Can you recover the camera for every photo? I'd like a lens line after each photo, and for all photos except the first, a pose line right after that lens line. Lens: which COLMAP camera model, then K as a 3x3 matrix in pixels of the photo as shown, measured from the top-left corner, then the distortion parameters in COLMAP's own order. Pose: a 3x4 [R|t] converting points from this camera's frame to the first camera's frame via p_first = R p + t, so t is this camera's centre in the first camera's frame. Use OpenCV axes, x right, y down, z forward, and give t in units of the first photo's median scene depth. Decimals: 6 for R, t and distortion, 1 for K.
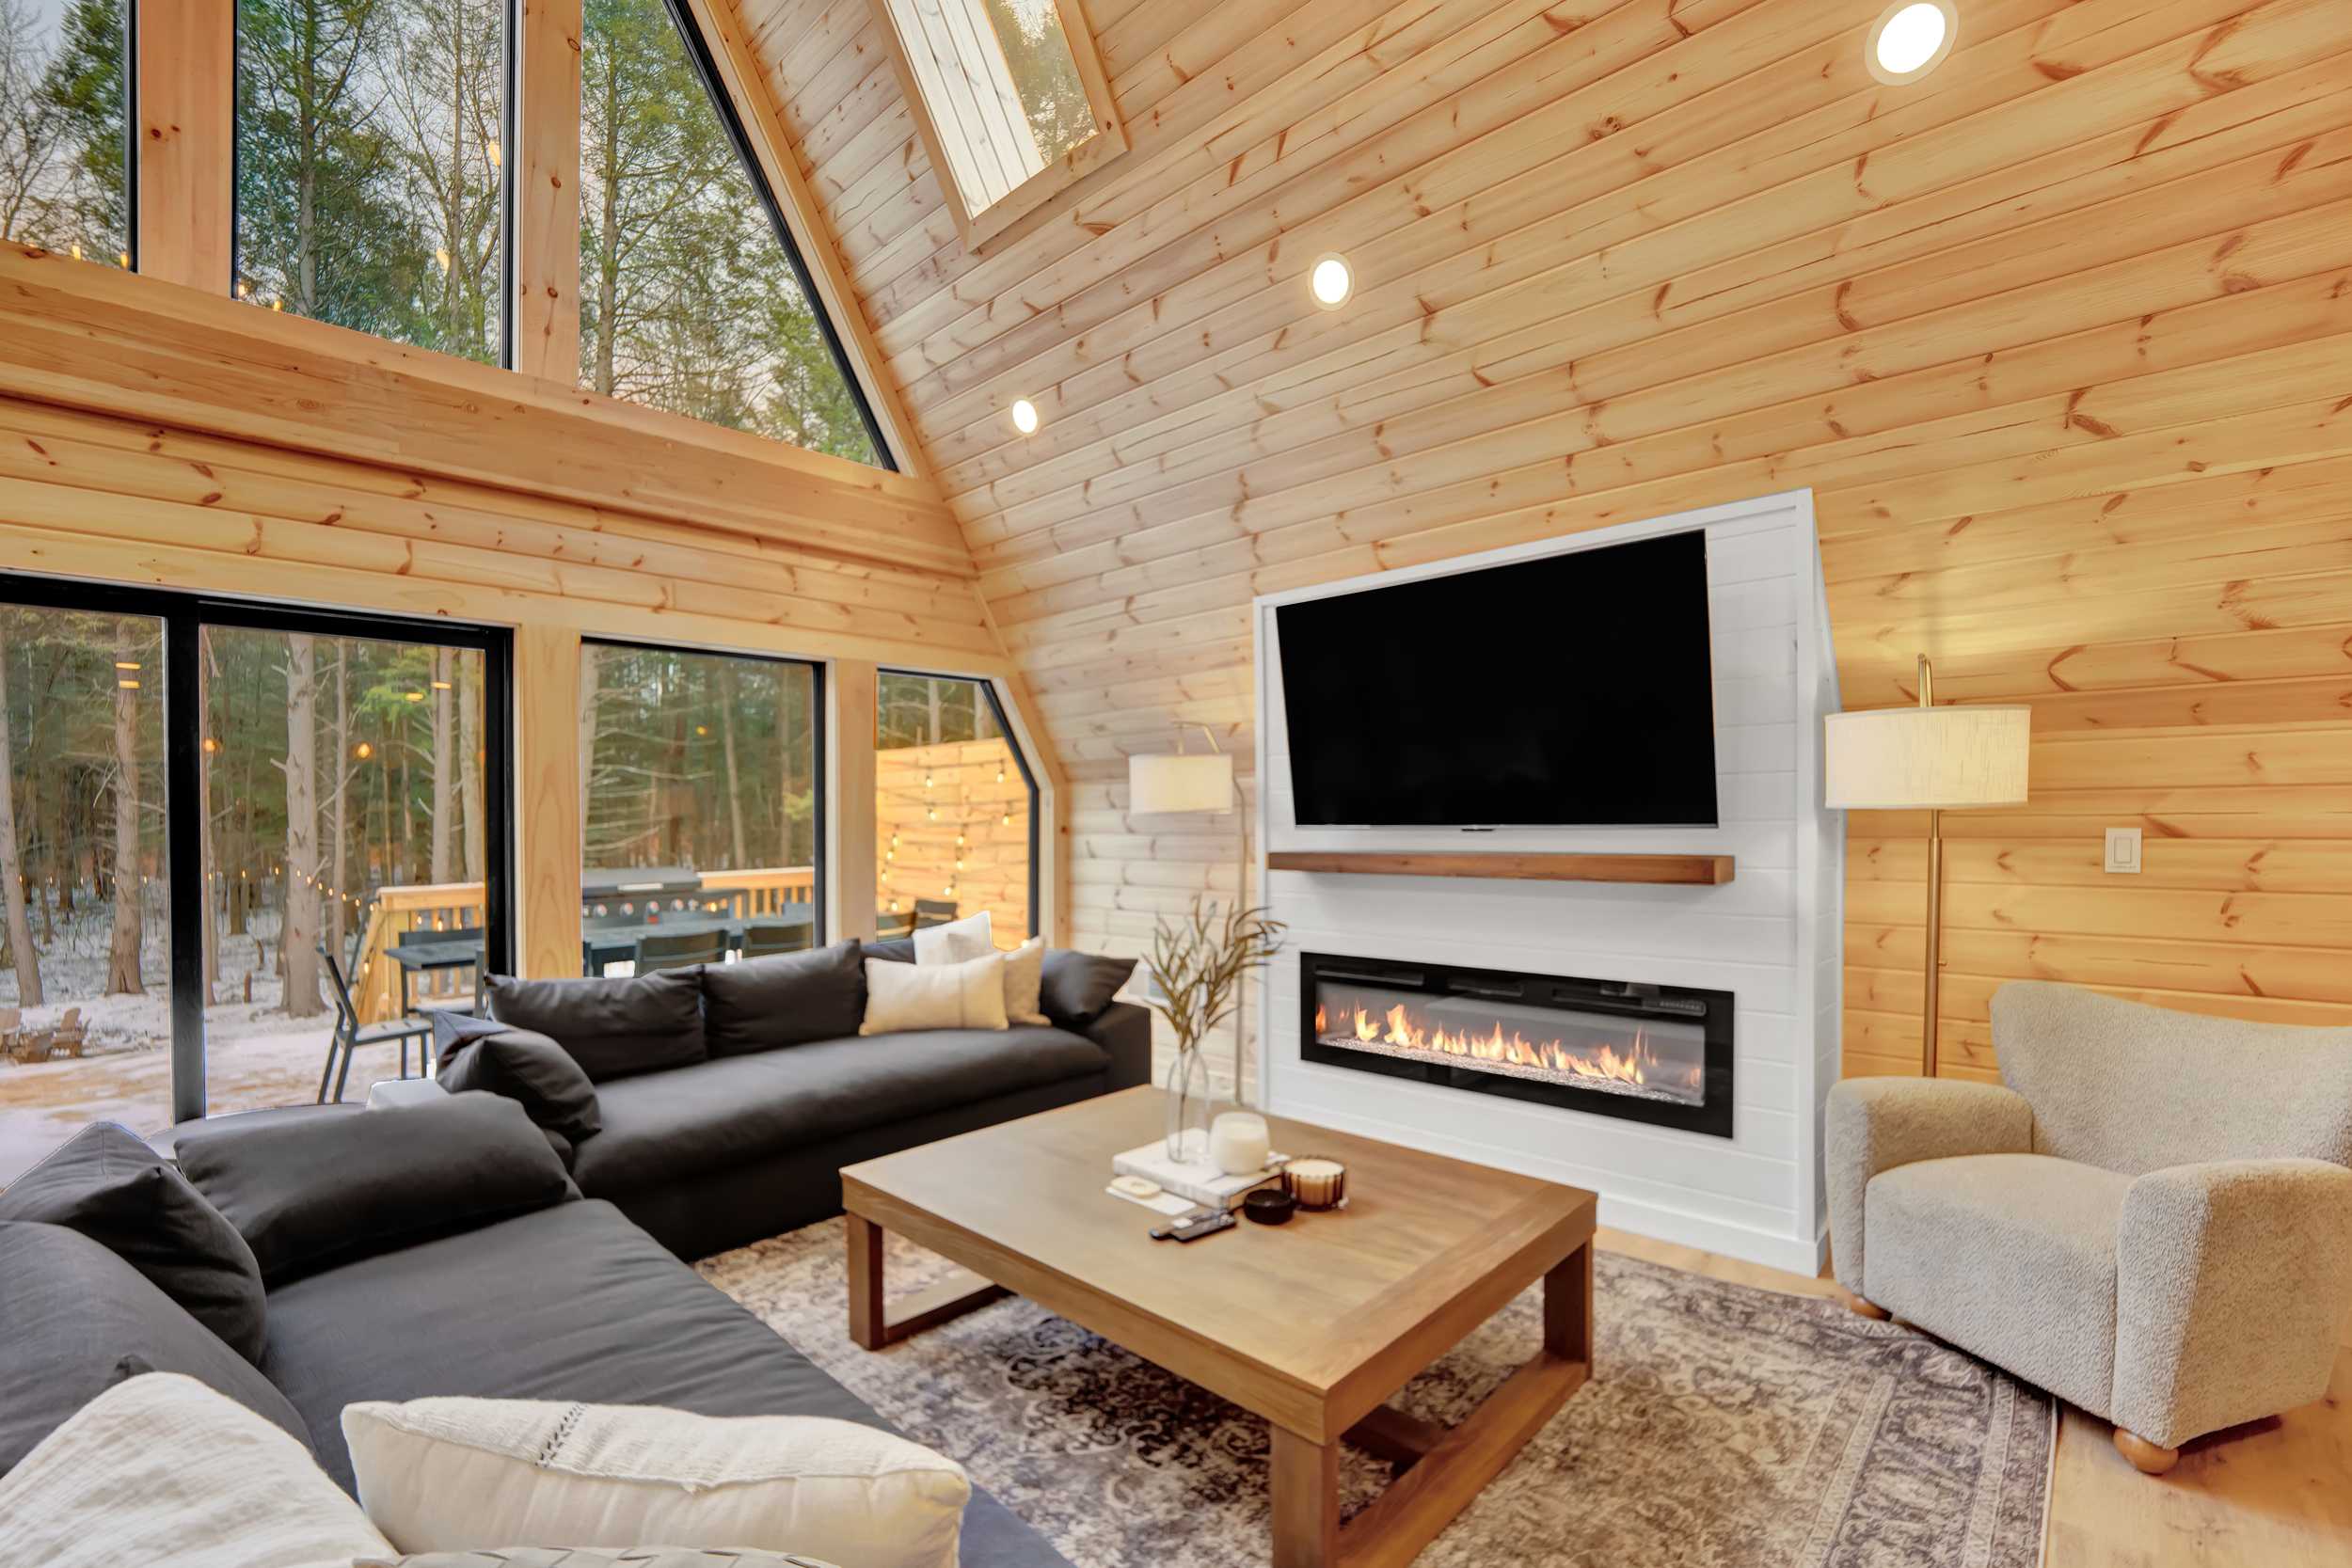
lens RADIAL K [[1025.2, 0, 1175.0], [0, 1025.2, 820.0], [0, 0, 1]] dist [-0.000228, -0.000071]
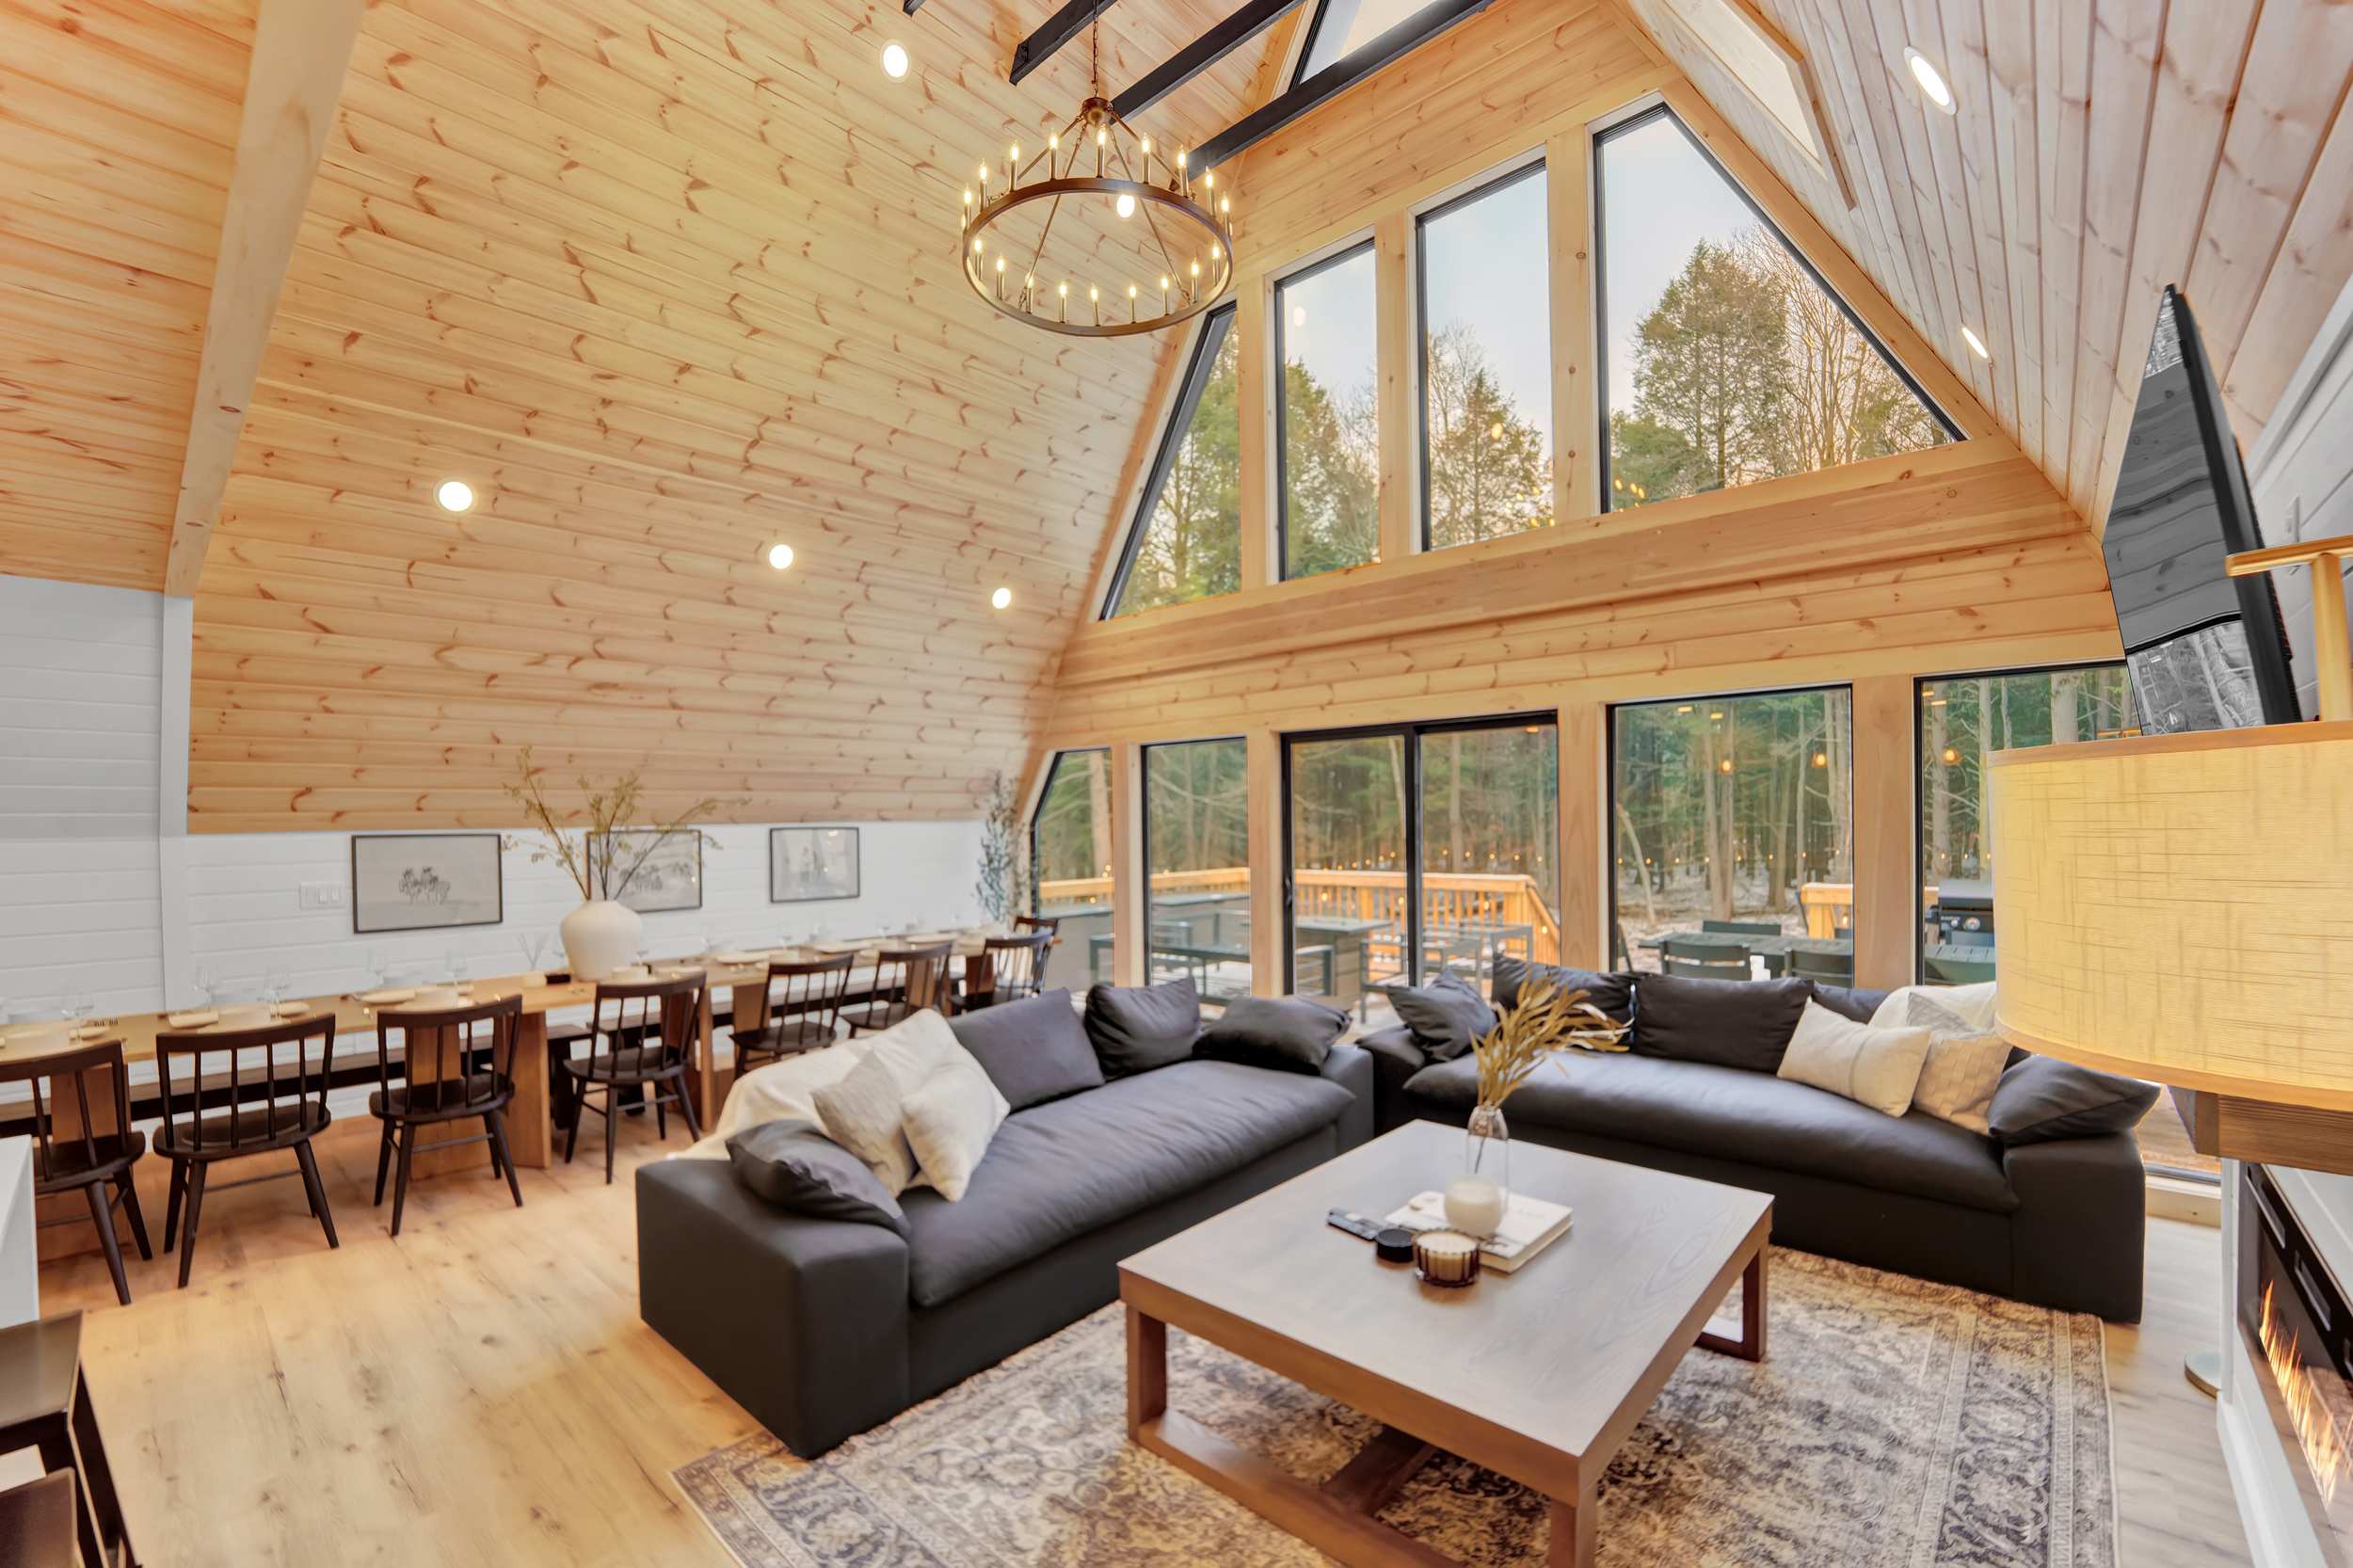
lens RADIAL K [[988.4, 0, 1139.7], [0, 988.4, 821.7], [0, 0, 1]] dist [-0.027586, -0.000341]
pose [[-0.009692, 0.015149, -0.999838, 0.706008], [0.005035, 0.999873, 0.015101, -0.057596], [0.999940, -0.004887, -0.009767, 0.451269]]
